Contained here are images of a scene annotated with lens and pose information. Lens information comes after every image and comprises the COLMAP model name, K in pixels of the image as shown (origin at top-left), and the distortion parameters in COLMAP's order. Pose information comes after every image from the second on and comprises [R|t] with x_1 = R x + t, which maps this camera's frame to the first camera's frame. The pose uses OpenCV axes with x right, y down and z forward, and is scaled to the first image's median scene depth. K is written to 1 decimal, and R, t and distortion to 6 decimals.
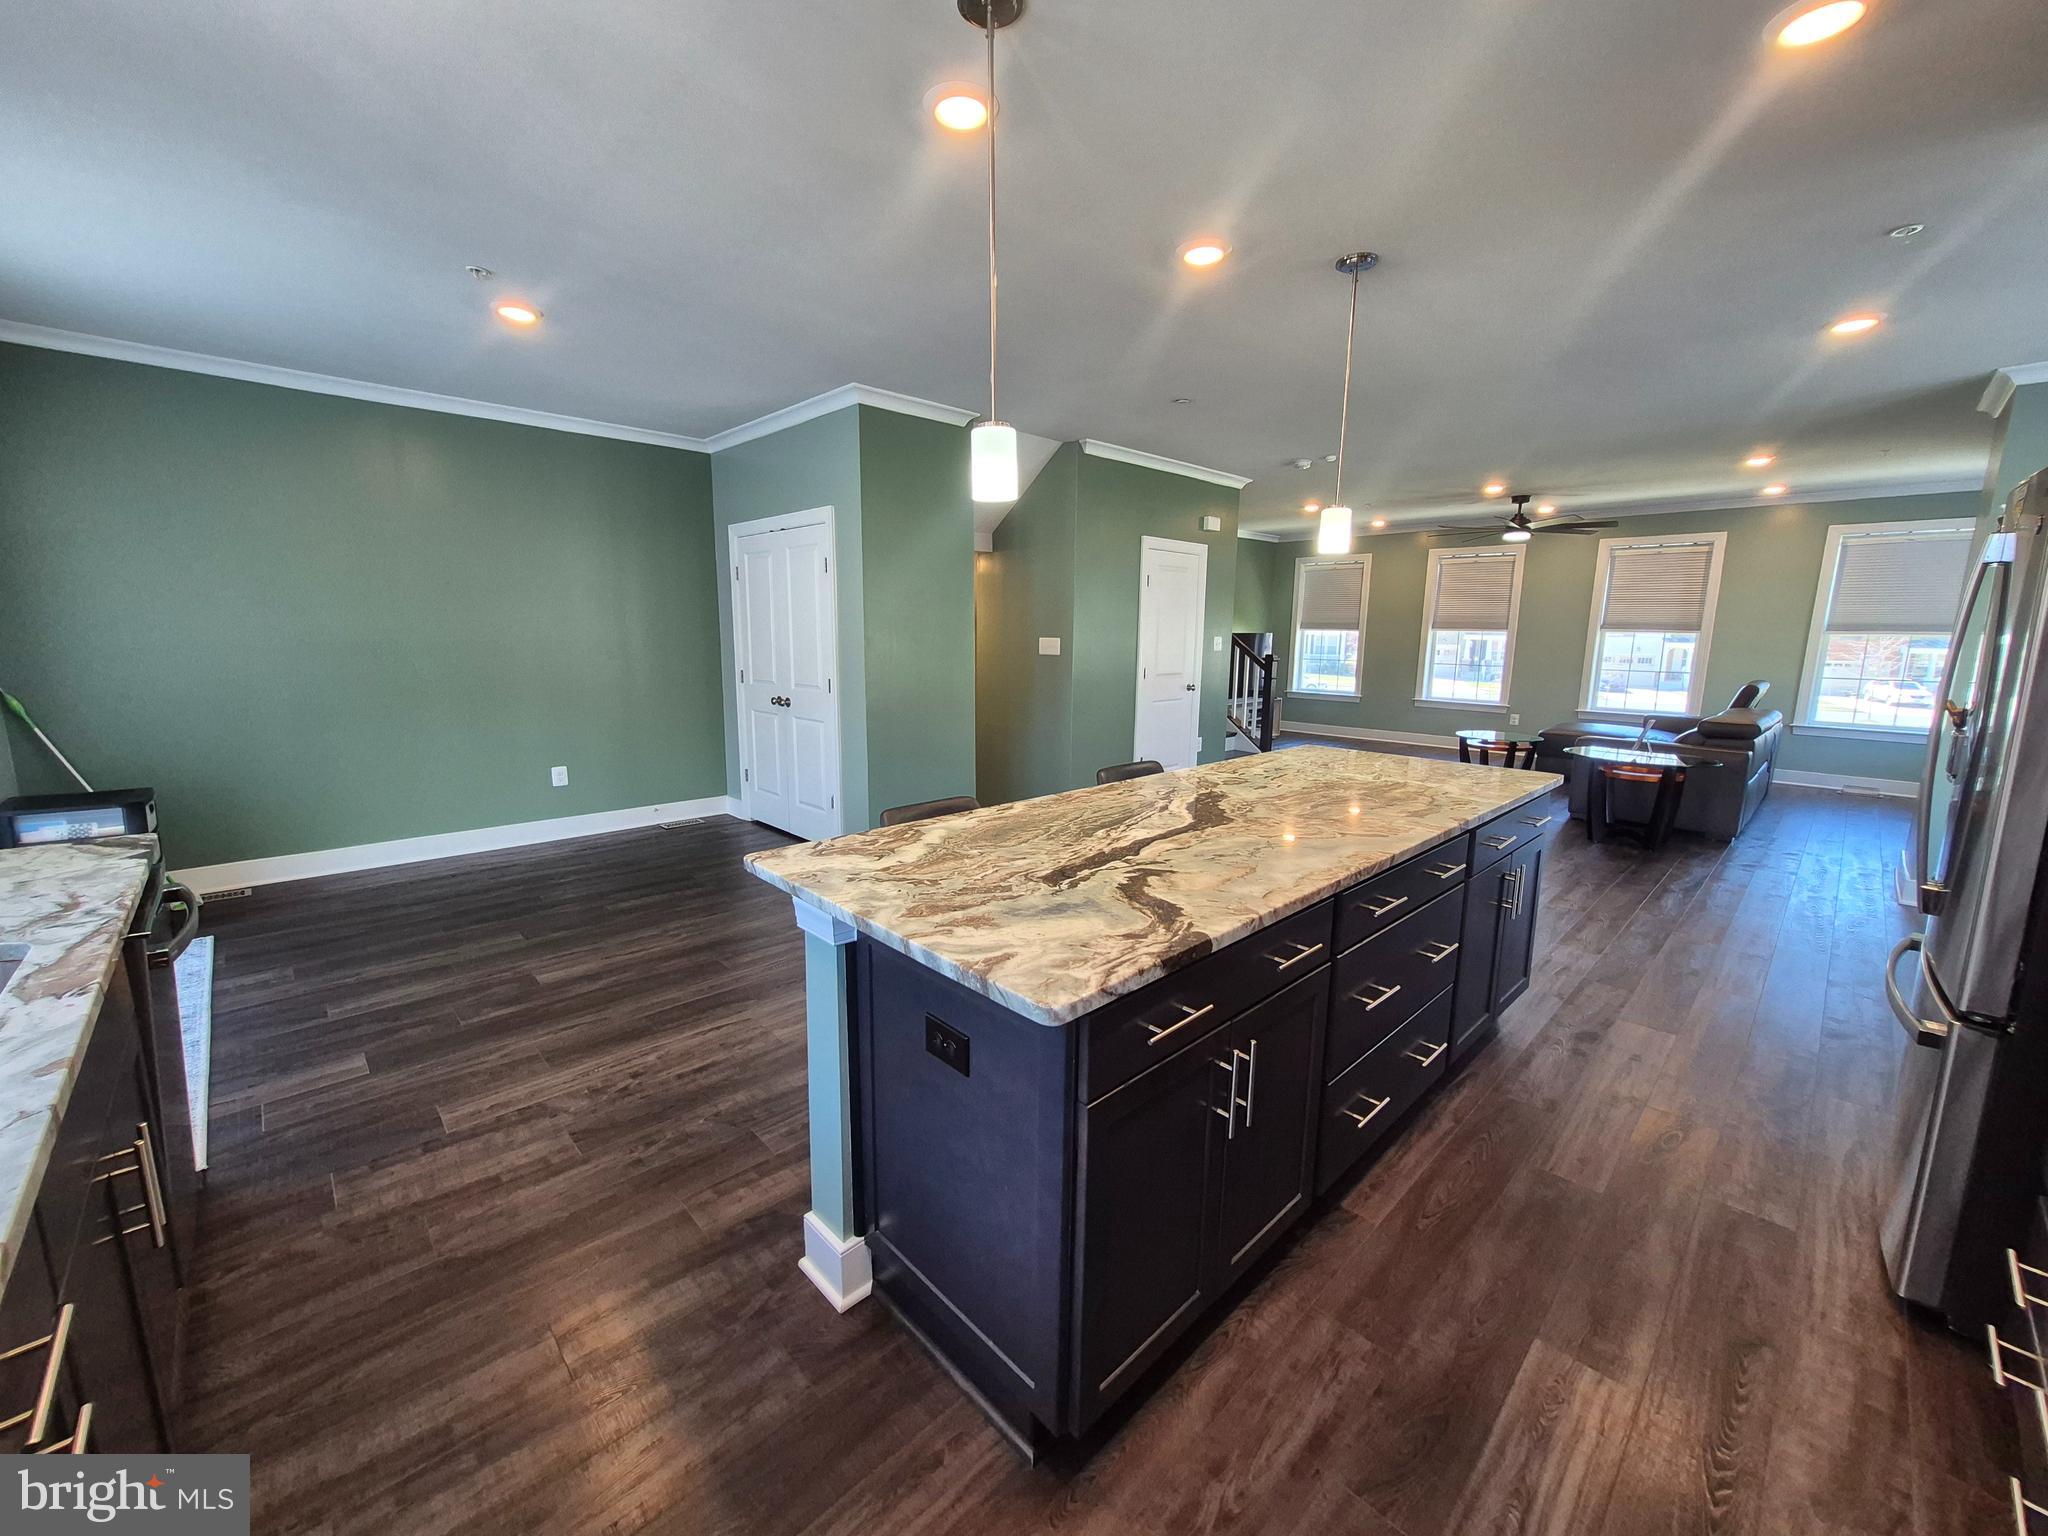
lens RADIAL K [[796.0, 0, 1013.9], [0, 796.0, 760.8], [0, 0, 1]] dist [0.001659, -0.001908]
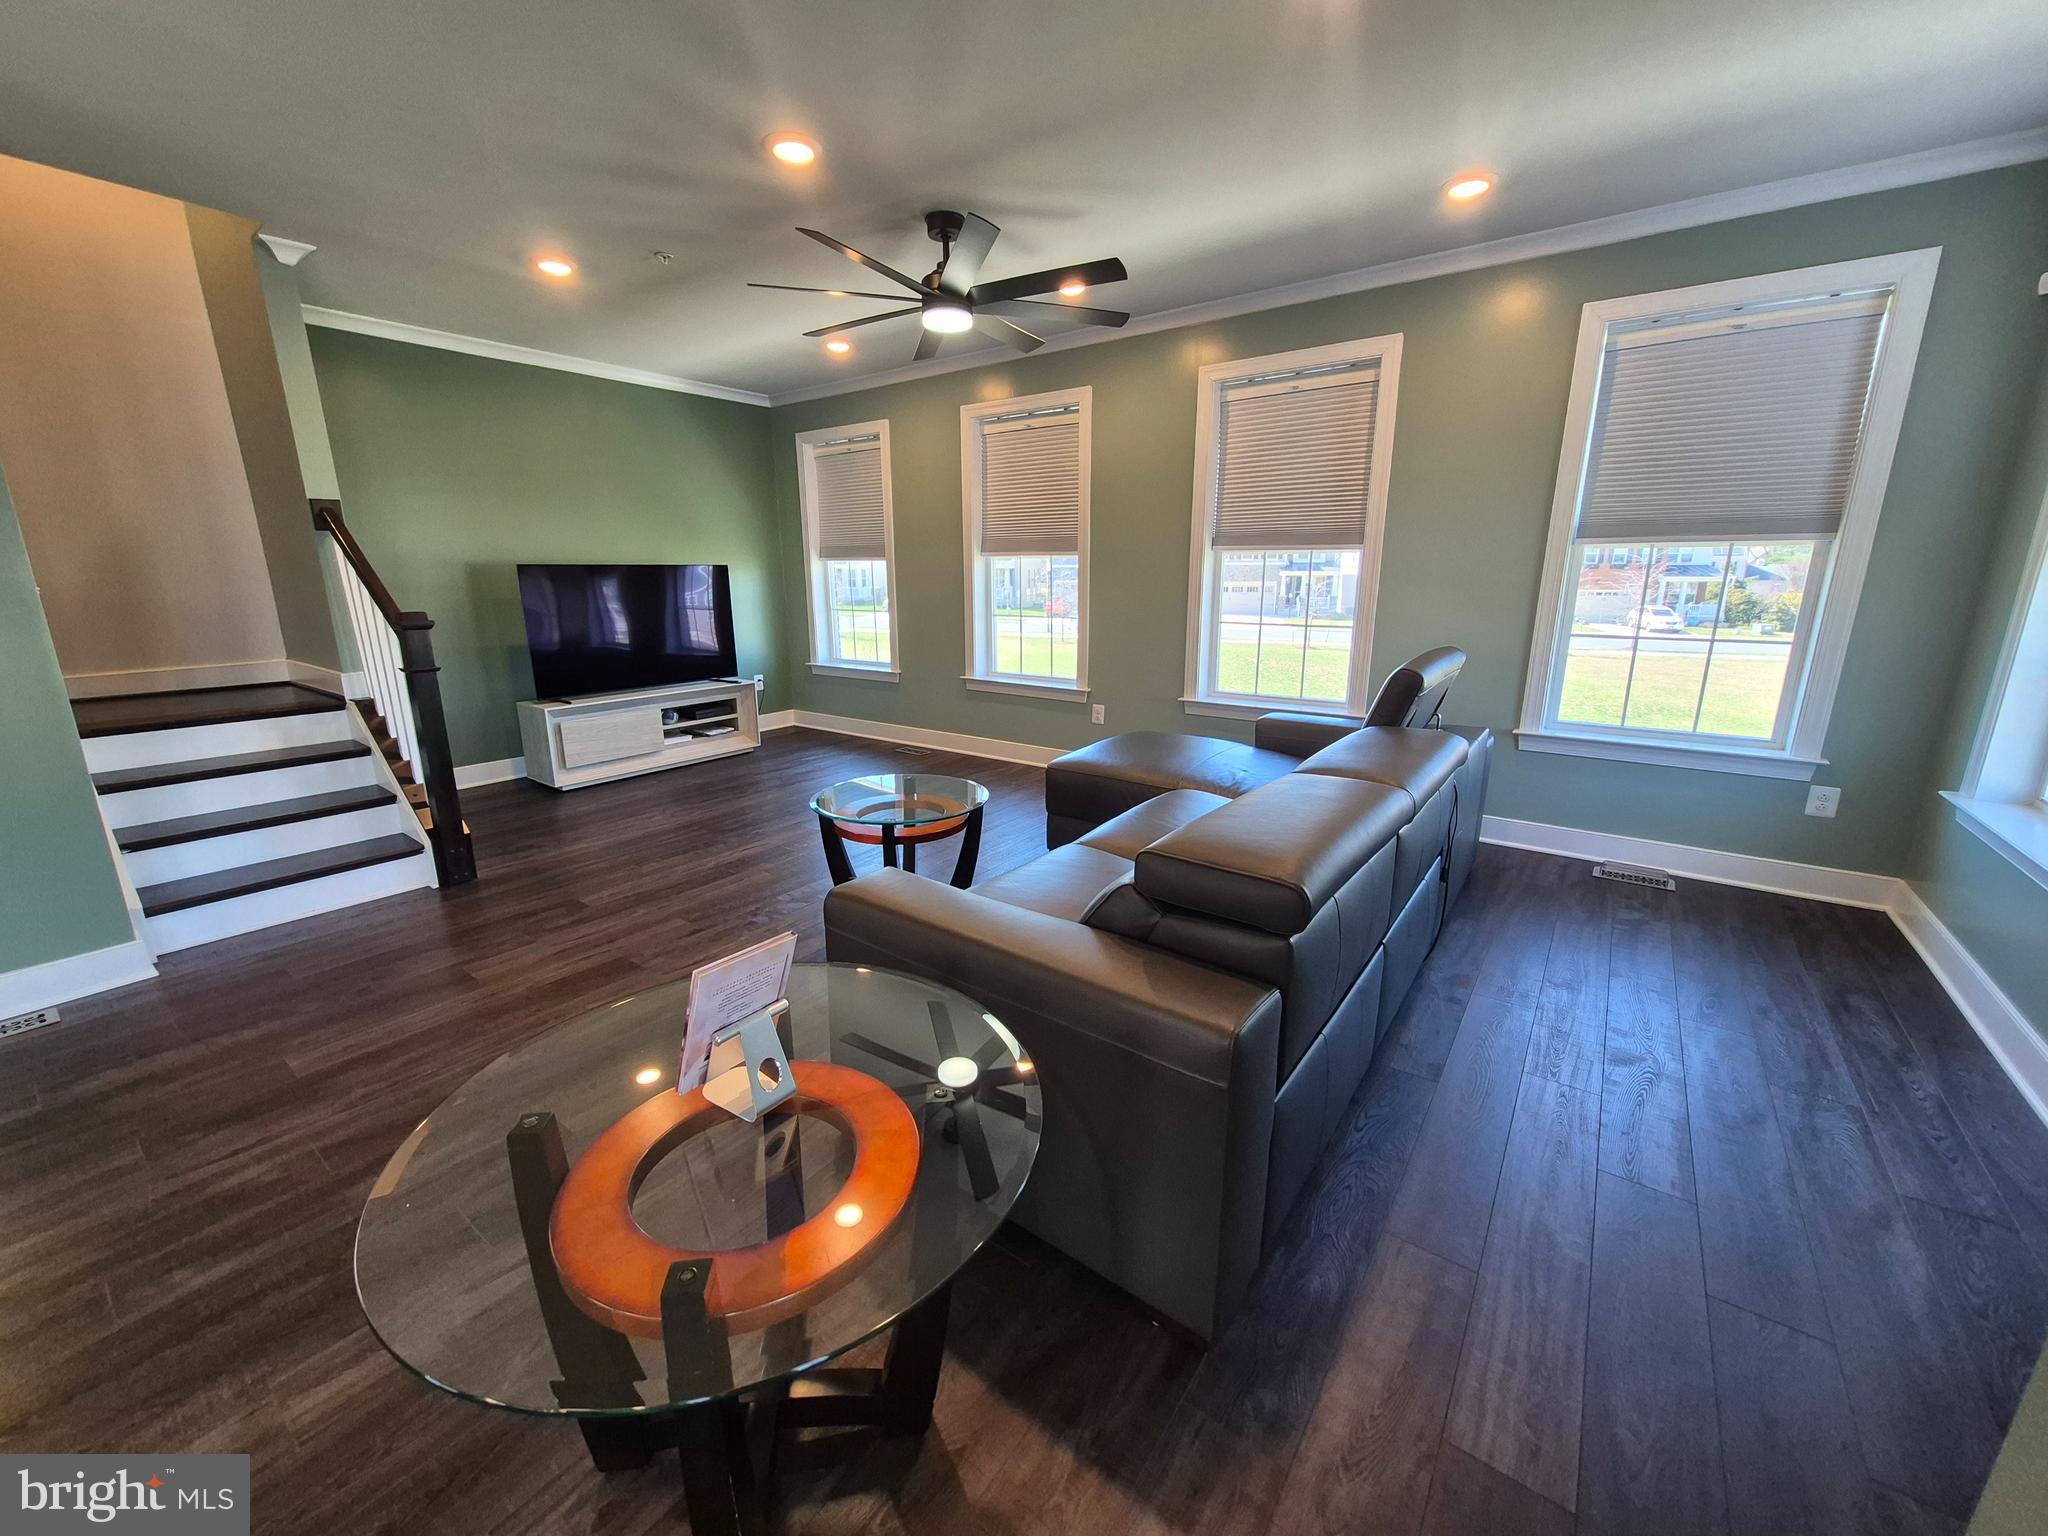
lens RADIAL K [[796.0, 0, 1012.4], [0, 796.0, 761.9], [0, 0, 1]] dist [0.001659, -0.001908]
pose [[0.985602, -0.054113, 0.160189, 0.784085], [0.042689, 0.996350, 0.073921, -0.102367], [-0.163605, -0.066018, 0.984315, 0.749212]]
